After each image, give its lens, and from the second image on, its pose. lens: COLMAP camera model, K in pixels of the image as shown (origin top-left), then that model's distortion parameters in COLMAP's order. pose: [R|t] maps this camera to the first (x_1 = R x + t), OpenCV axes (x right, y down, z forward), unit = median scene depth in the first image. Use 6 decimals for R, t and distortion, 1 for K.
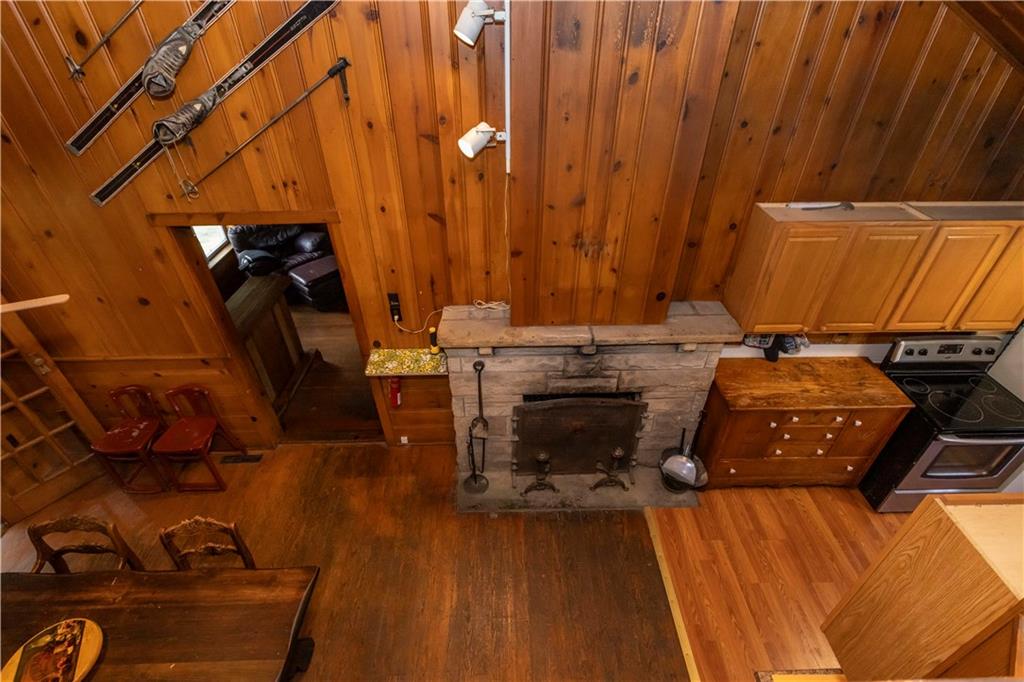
lens RADIAL K [[481.4, 0, 515.8], [0, 481.4, 344.7], [0, 0, 1]] dist [0.000013, 0.002863]
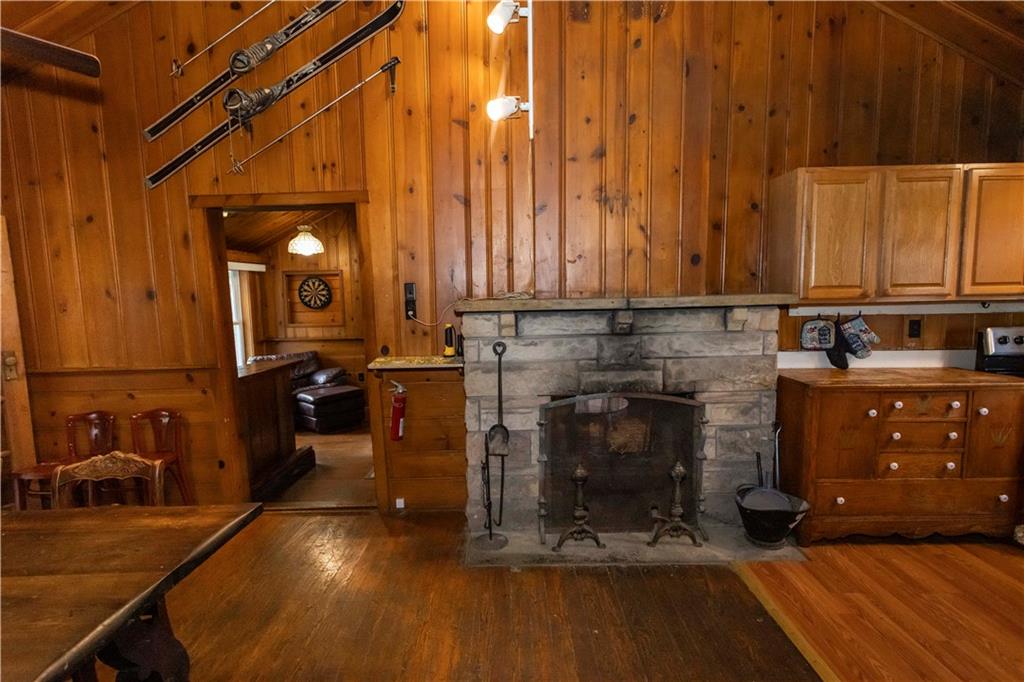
lens RADIAL K [[481.4, 0, 508.9], [0, 481.4, 341.9], [0, 0, 1]] dist [0.000013, 0.002863]
pose [[0.999418, -0.015656, -0.030310, -0.032863], [-0.002346, 0.854827, -0.518907, 0.482444], [0.034034, 0.518676, 0.854293, 0.251269]]
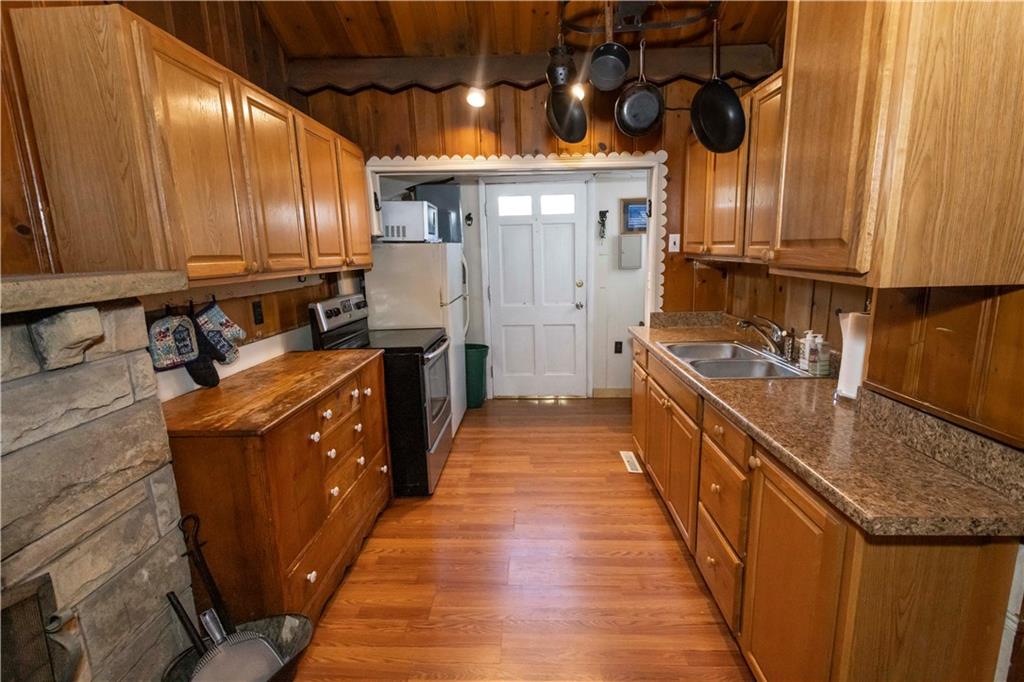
lens RADIAL K [[481.4, 0, 514.3], [0, 481.4, 343.0], [0, 0, 1]] dist [0.000013, 0.002863]
pose [[0.064921, -0.190921, 0.979456, 0.027406], [0.624540, 0.773301, 0.109340, 0.167448], [-0.778290, 0.604611, 0.169441, 0.670887]]
